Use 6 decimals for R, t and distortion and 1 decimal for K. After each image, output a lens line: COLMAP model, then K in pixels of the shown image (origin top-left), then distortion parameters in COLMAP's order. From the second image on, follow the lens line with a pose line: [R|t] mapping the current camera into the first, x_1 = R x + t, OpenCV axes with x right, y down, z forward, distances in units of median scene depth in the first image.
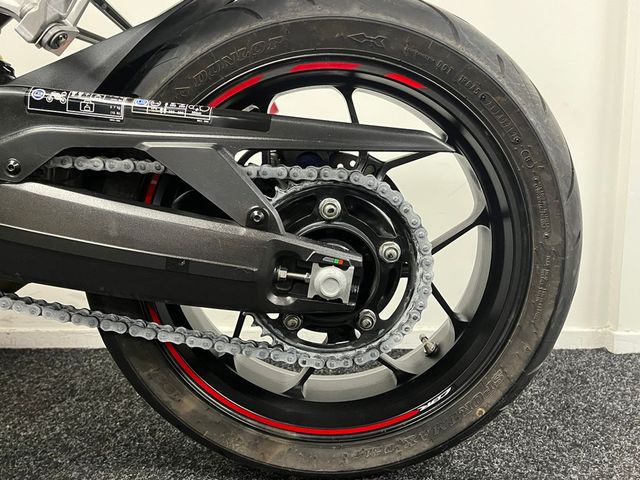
lens RADIAL K [[573.5, 0, 319.8], [0, 573.5, 241.0], [0, 0, 1]] dist [0.043260, -0.027114]
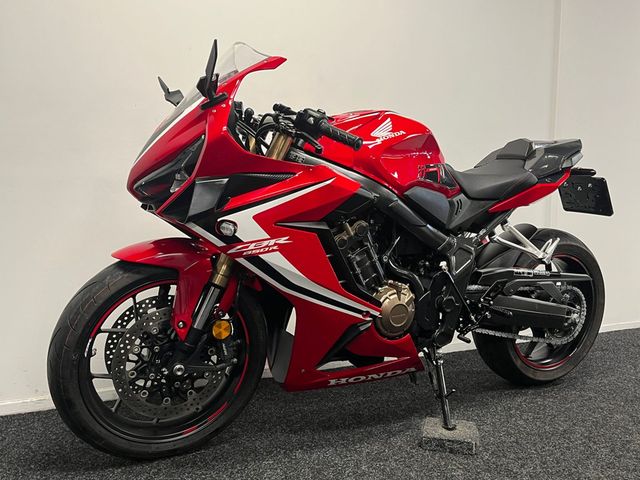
lens RADIAL K [[573.5, 0, 322.1], [0, 573.5, 245.2], [0, 0, 1]] dist [0.043260, -0.027114]
pose [[0.882148, -0.023333, 0.470394, -2.793078], [0.052096, 0.997477, -0.048218, -0.263872], [-0.468082, 0.067041, 0.881138, -1.356953]]
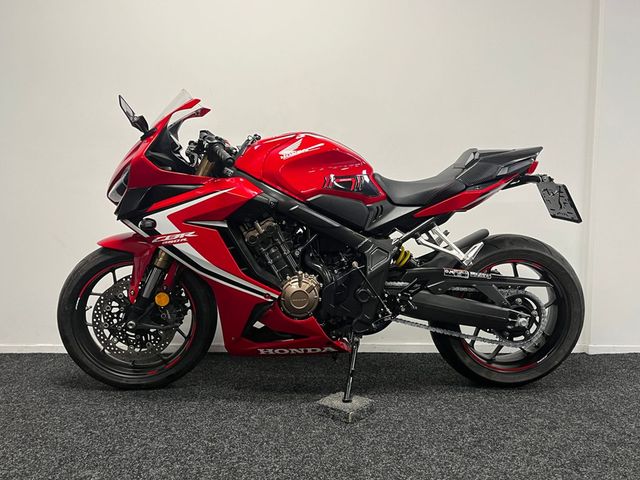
lens RADIAL K [[573.5, 0, 317.6], [0, 573.5, 236.7], [0, 0, 1]] dist [0.043260, -0.027114]
pose [[0.996918, 0.014676, 0.077061, -1.434092], [-0.007860, 0.996088, -0.088018, -0.124241], [-0.078051, 0.087141, 0.993134, -2.374466]]
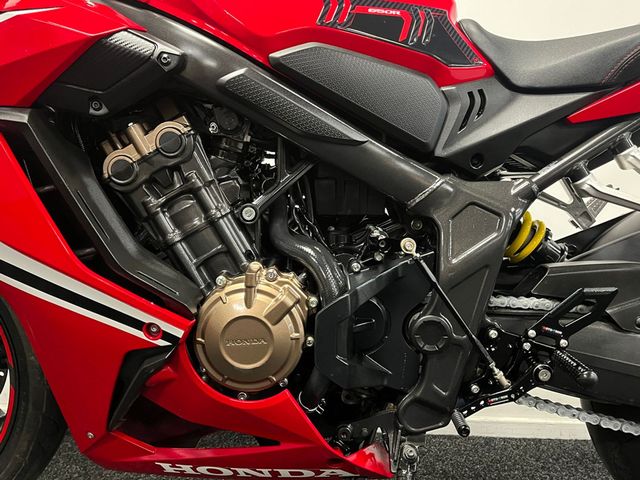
lens RADIAL K [[573.5, 0, 324.2], [0, 573.5, 243.3], [0, 0, 1]] dist [0.043260, -0.027114]
pose [[0.999401, 0.028054, 0.020257, -1.167579], [-0.025690, 0.993731, -0.108810, -0.129489], [-0.023183, 0.108224, 0.993856, -0.331670]]
